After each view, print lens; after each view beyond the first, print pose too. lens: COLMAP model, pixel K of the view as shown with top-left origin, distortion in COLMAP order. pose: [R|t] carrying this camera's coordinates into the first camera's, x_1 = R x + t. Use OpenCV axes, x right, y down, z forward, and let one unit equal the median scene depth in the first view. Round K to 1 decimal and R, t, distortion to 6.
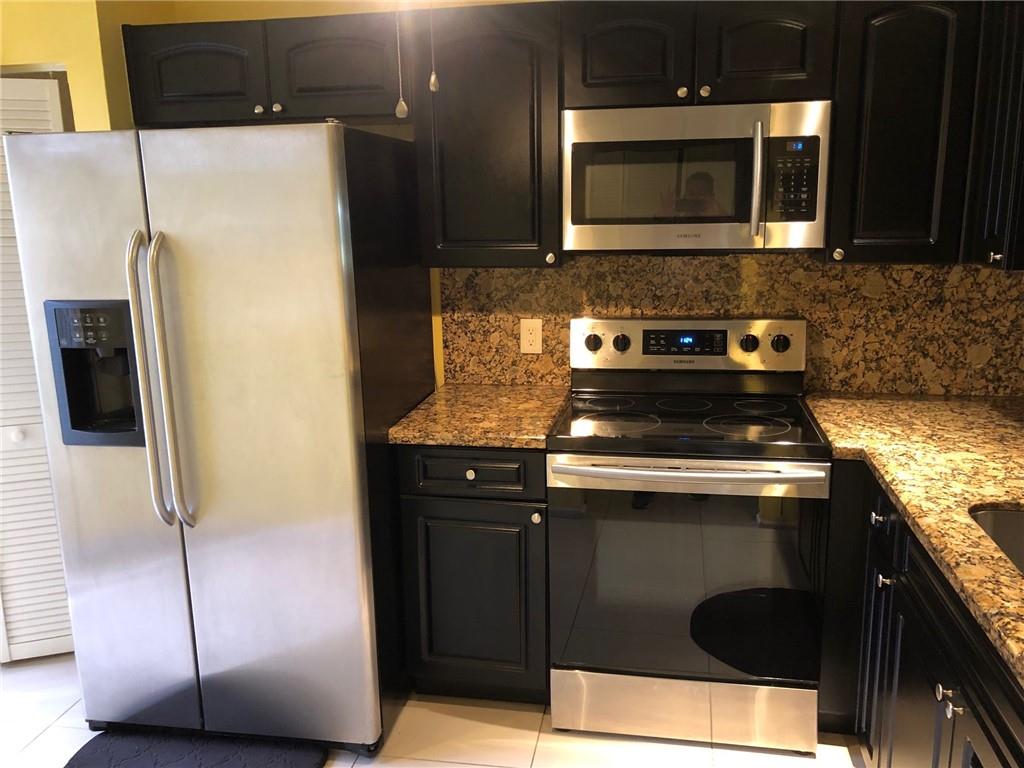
lens RADIAL K [[841.6, 0, 511.7], [0, 841.6, 387.0], [0, 0, 1]] dist [0.030611, -0.032739]
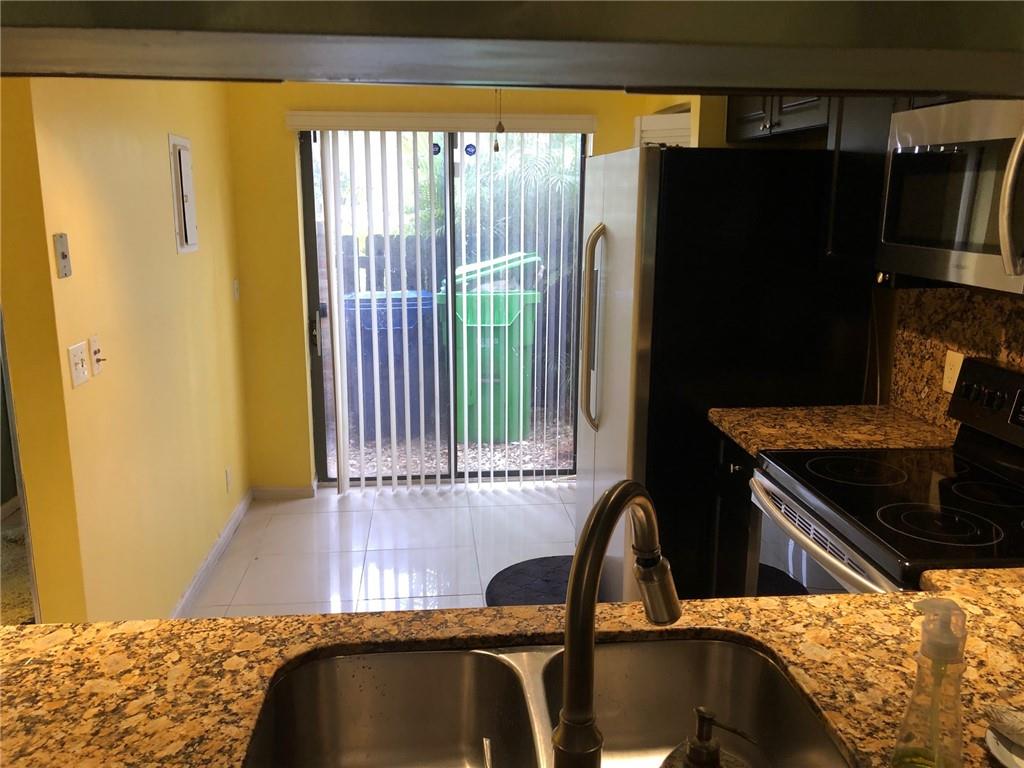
lens RADIAL K [[841.6, 0, 505.4], [0, 841.6, 389.4], [0, 0, 1]] dist [0.030611, -0.032739]
pose [[0.276704, 0.237649, -0.931106, 0.737528], [-0.220952, 0.958711, 0.179033, -0.103416], [0.935209, 0.156190, 0.317788, 0.339447]]
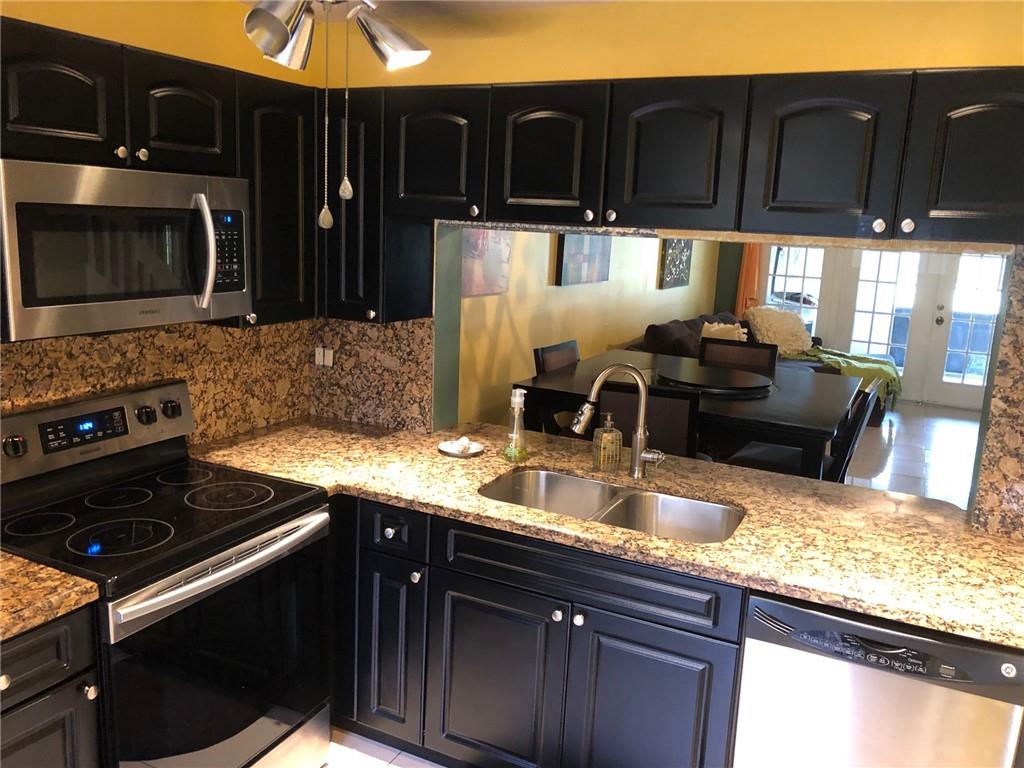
lens RADIAL K [[841.6, 0, 511.7], [0, 841.6, 380.1], [0, 0, 1]] dist [0.030611, -0.032739]
pose [[0.261124, -0.155571, 0.952687, -0.492687], [0.160877, 0.980139, 0.115959, -0.131899], [-0.951805, 0.122986, 0.280966, 0.341107]]
